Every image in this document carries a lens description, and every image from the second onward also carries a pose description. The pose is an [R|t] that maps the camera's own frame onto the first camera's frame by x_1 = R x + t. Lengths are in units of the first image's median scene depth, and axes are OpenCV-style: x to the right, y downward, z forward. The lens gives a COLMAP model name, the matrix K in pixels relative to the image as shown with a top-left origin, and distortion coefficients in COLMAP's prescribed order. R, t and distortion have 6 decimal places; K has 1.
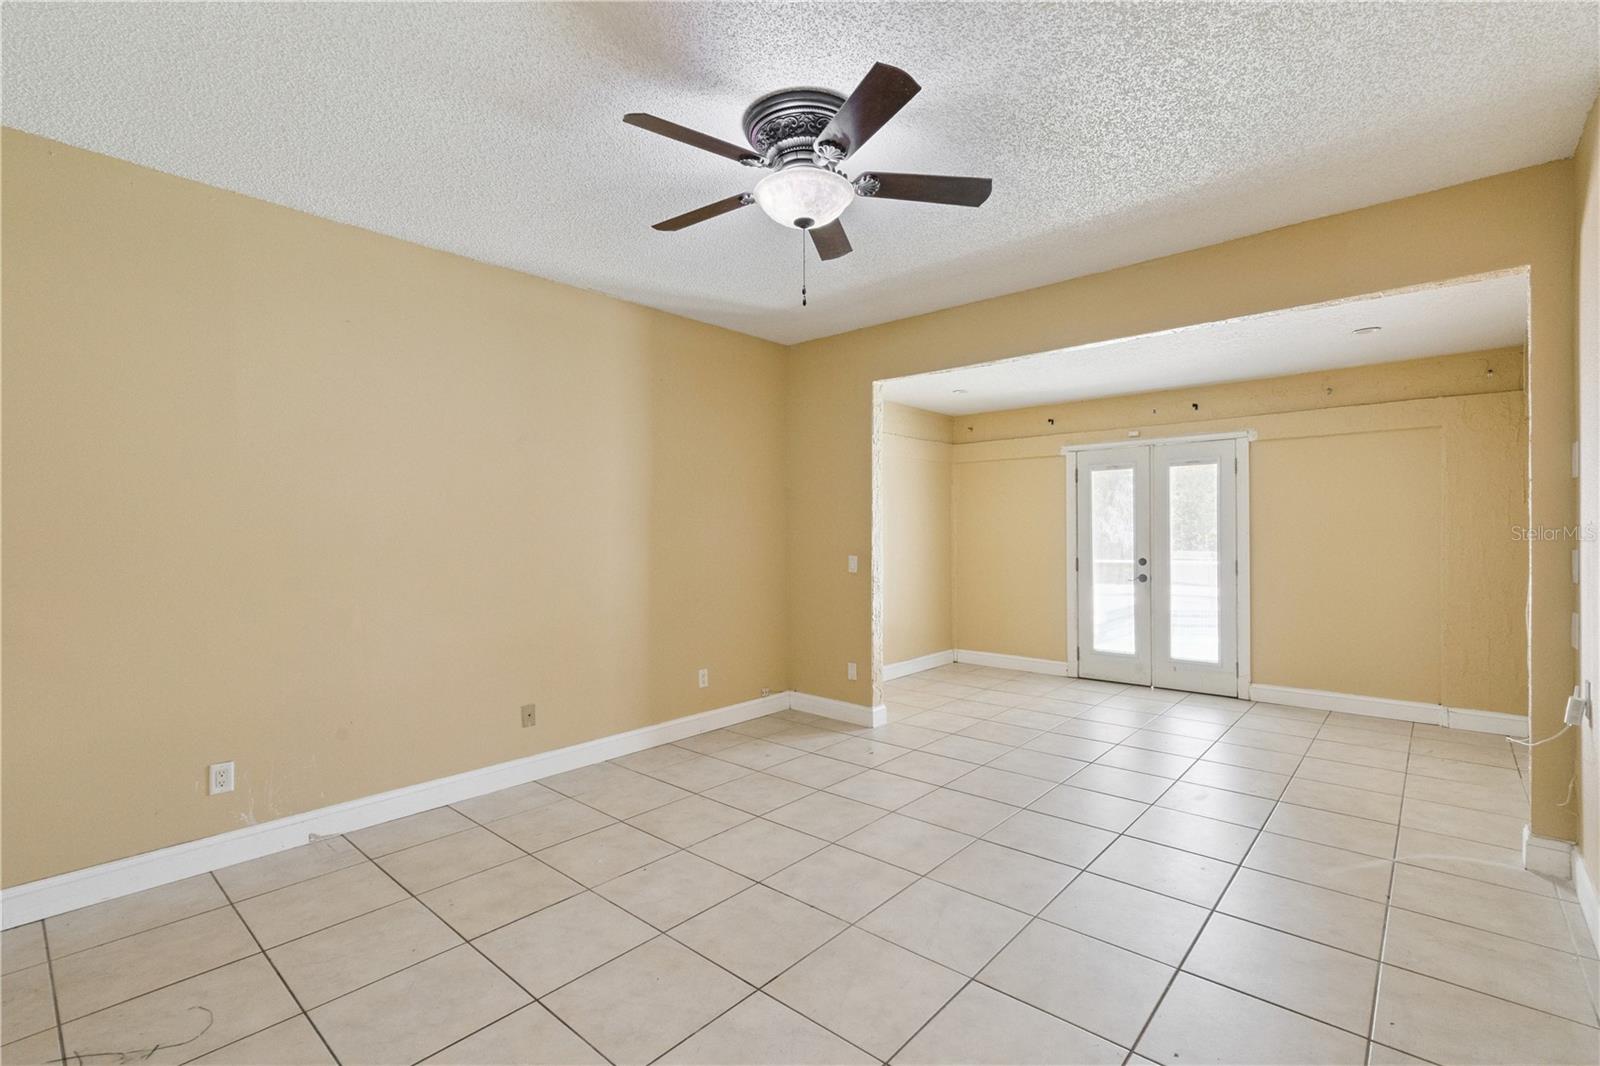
lens RADIAL K [[701.4, 0, 780.0], [0, 701.4, 545.7], [0, 0, 1]] dist [-0.046485, 0.023720]
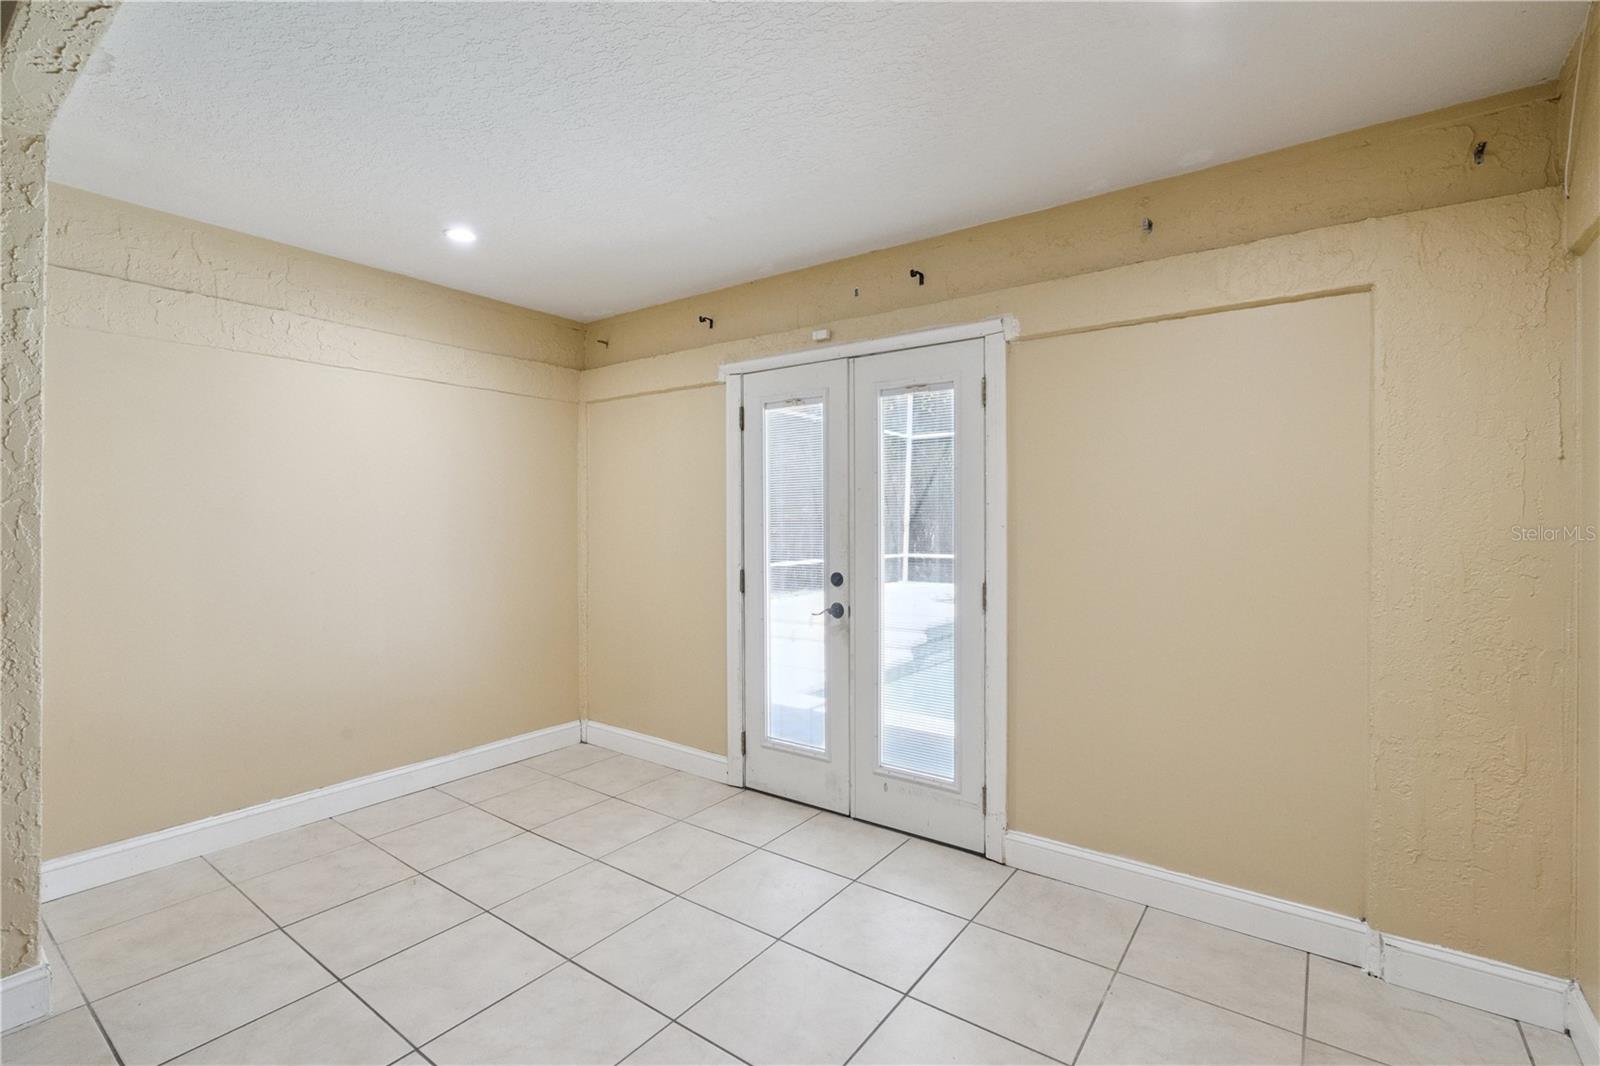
lens RADIAL K [[719.6, 0, 801.5], [0, 719.6, 533.8], [0, 0, 1]] dist [-0.000550, 0.000534]
pose [[0.996025, -0.002001, 0.089055, 0.442701], [0.000659, 0.999886, 0.015096, -0.019511], [-0.089075, -0.014978, 0.995912, 0.453415]]
